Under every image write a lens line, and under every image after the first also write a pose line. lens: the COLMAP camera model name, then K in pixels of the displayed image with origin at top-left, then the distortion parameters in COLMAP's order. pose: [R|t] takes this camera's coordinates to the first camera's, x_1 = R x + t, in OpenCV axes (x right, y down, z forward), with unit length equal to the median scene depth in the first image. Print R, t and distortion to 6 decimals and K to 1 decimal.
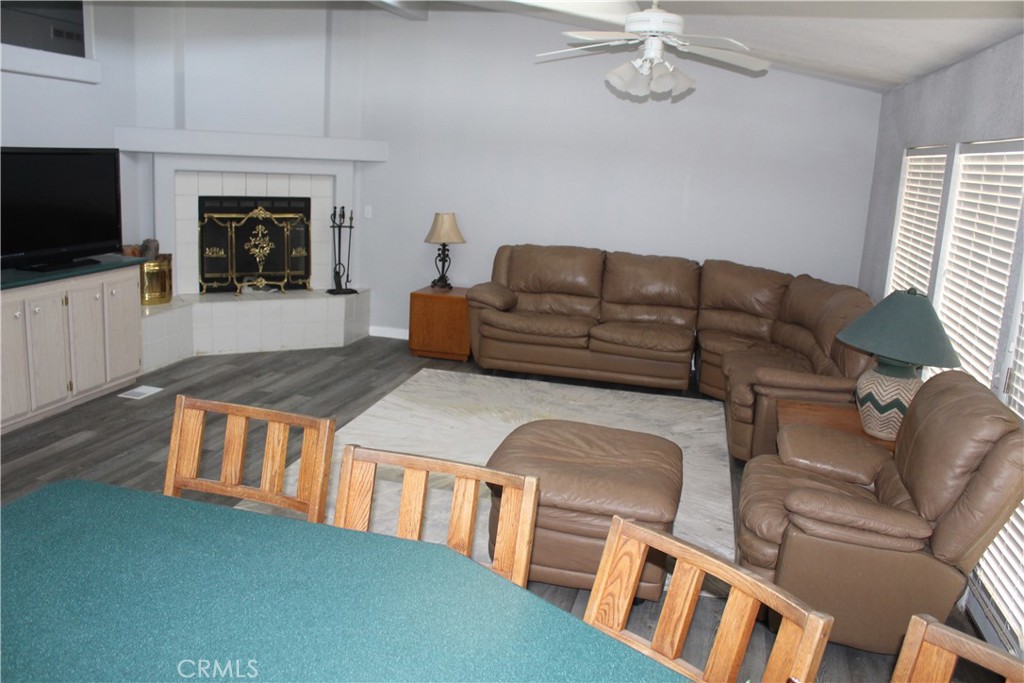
lens RADIAL K [[844.3, 0, 512.0], [0, 844.3, 341.5], [0, 0, 1]] dist [-0.133171, 0.010973]
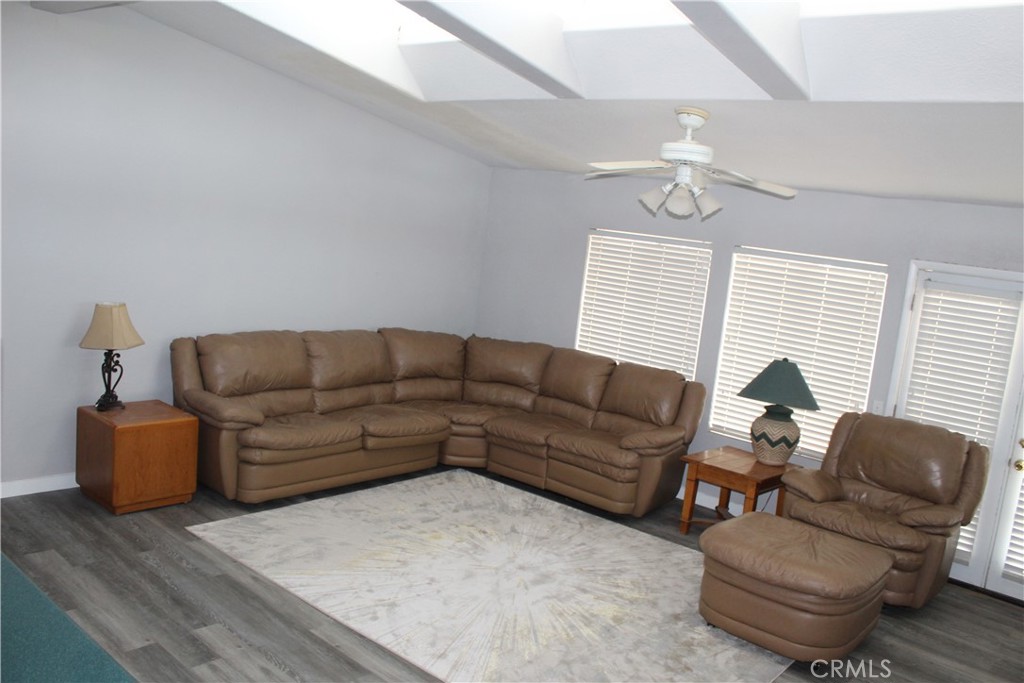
lens RADIAL K [[844.3, 0, 512.0], [0, 844.3, 341.5], [0, 0, 1]] dist [-0.133171, 0.010973]
pose [[0.452579, -0.128836, 0.882368, -0.623109], [0.109458, 0.990051, 0.088417, -0.169674], [-0.884981, 0.056567, 0.462178, 0.458266]]
